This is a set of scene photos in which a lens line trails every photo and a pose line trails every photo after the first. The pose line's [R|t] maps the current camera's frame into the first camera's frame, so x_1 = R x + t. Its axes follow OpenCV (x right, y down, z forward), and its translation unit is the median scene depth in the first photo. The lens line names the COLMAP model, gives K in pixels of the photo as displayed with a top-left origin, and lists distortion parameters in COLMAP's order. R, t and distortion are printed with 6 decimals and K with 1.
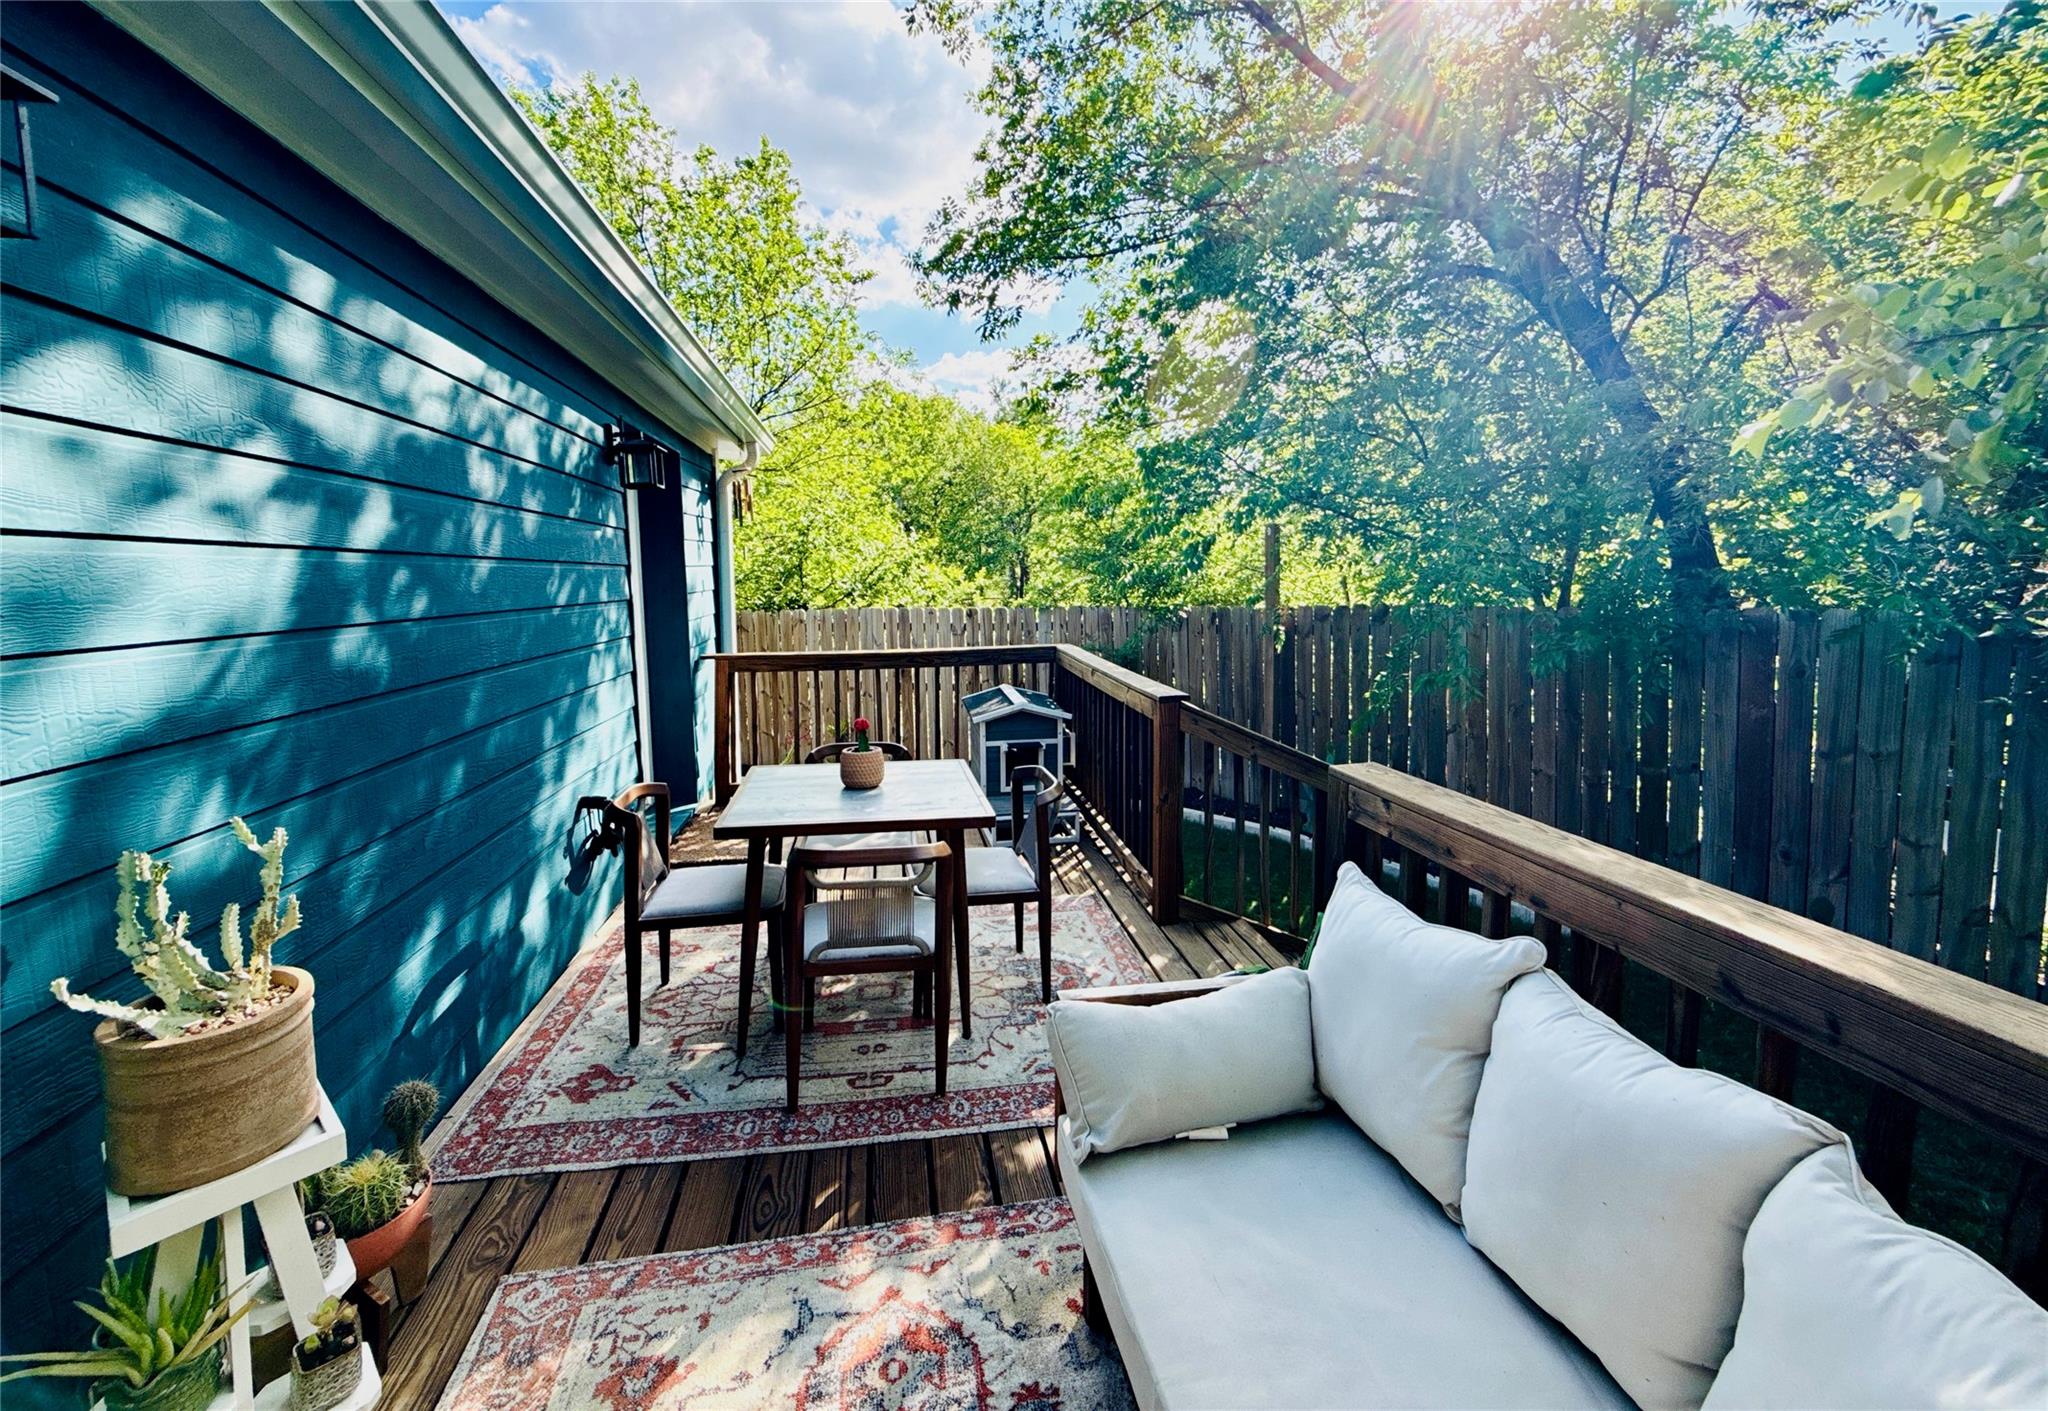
lens RADIAL K [[823.9, 0, 1015.0], [0, 823.9, 646.9], [0, 0, 1]] dist [0.001275, -0.000309]
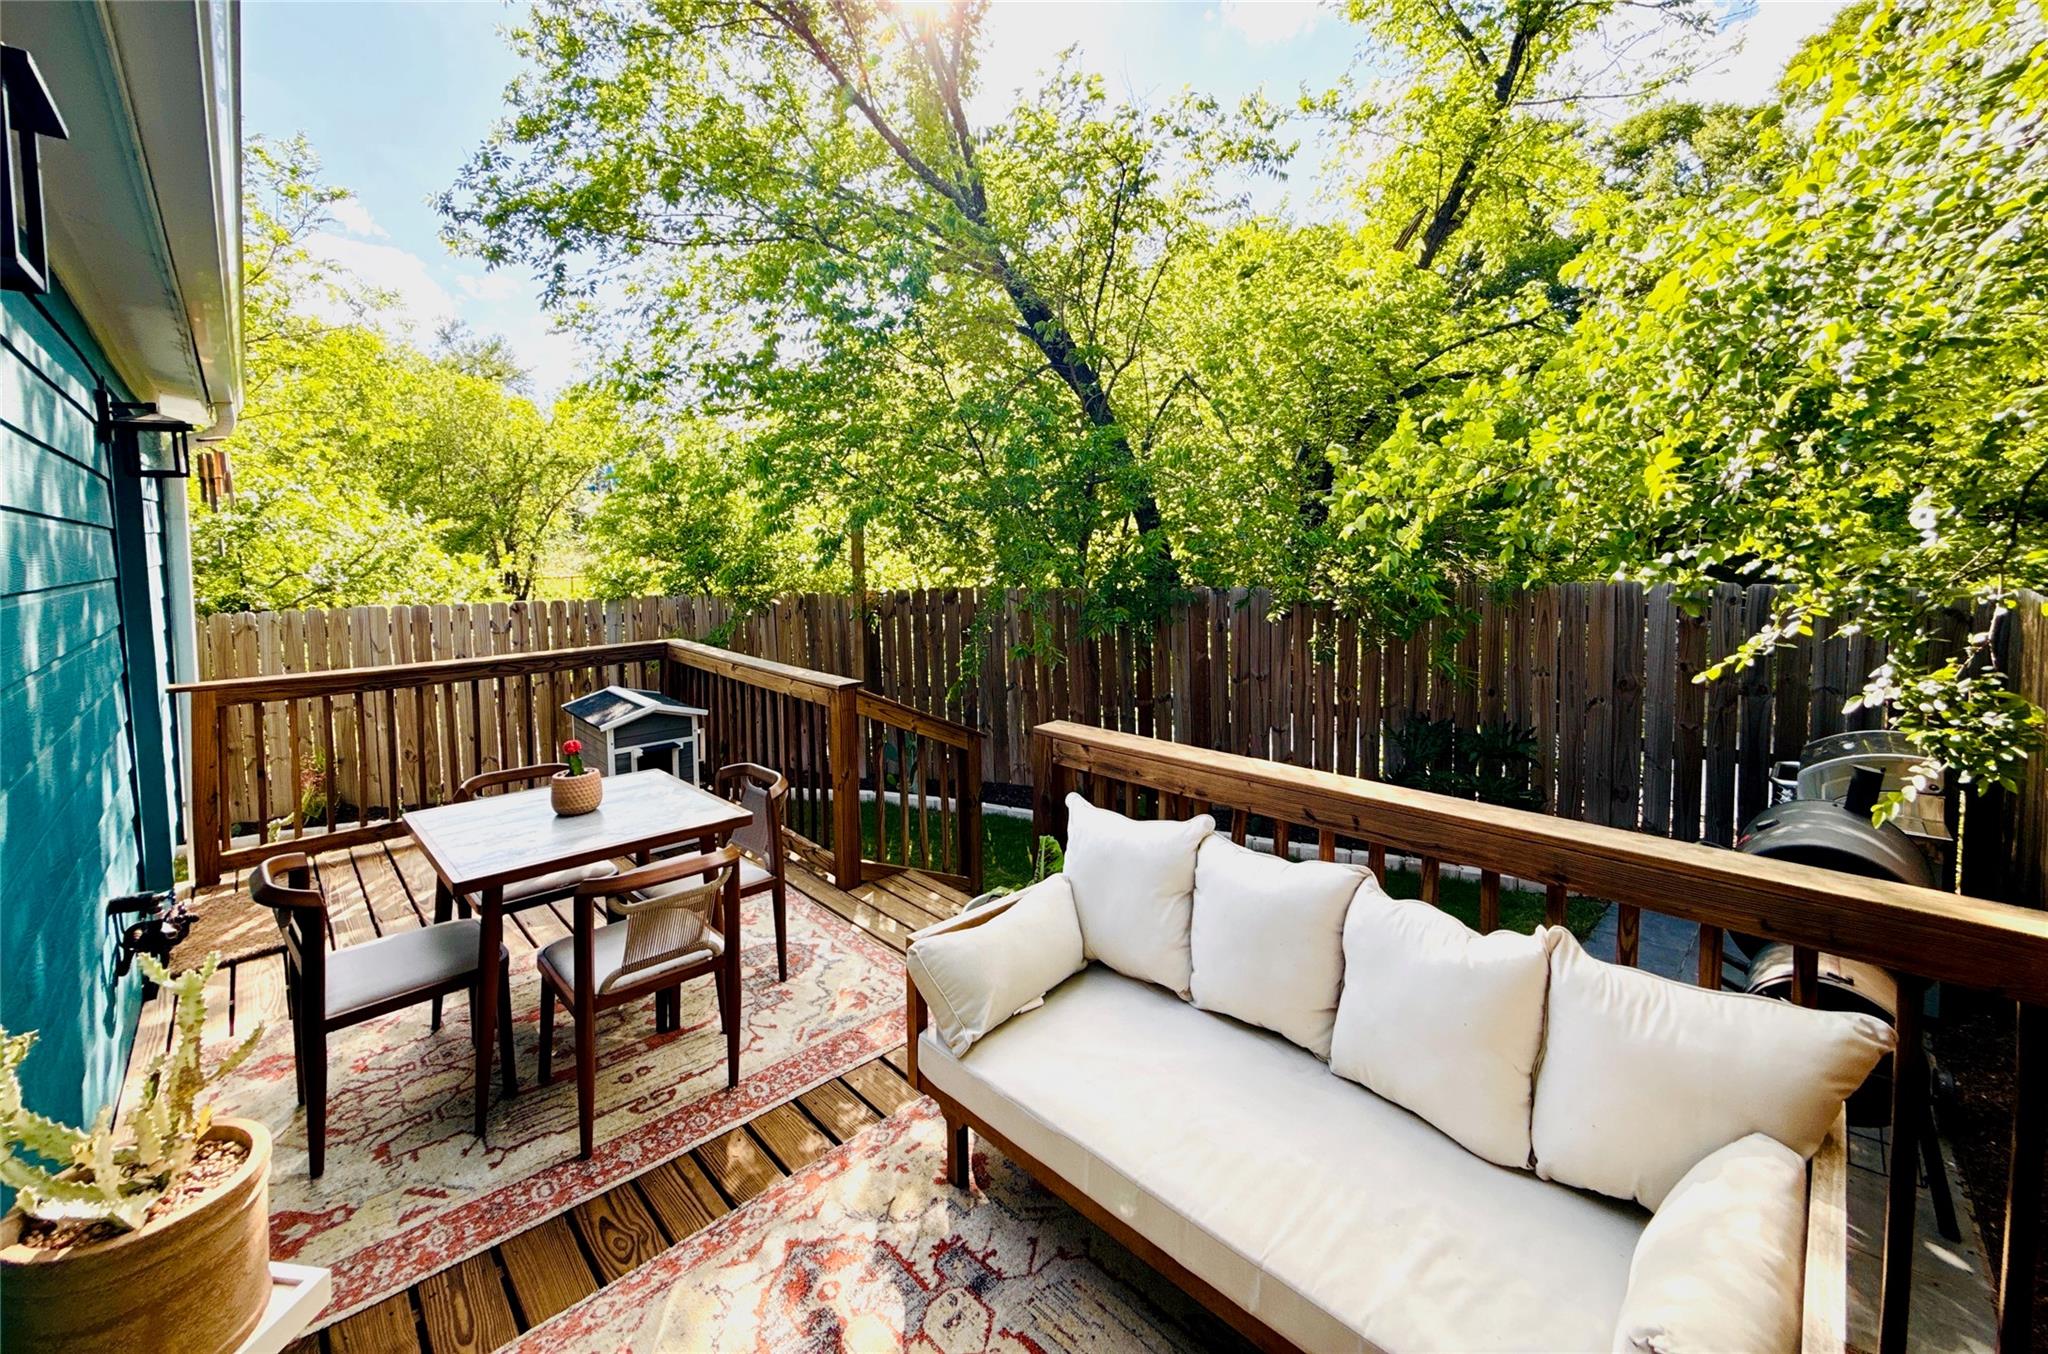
lens RADIAL K [[815.6, 0, 1032.3], [0, 815.6, 599.7], [0, 0, 1]] dist [-0.001080, -0.000181]
pose [[0.822780, -0.037714, 0.567107, -0.312397], [0.052154, 0.998596, -0.009257, -0.043002], [-0.565962, 0.037194, 0.823592, -0.087366]]
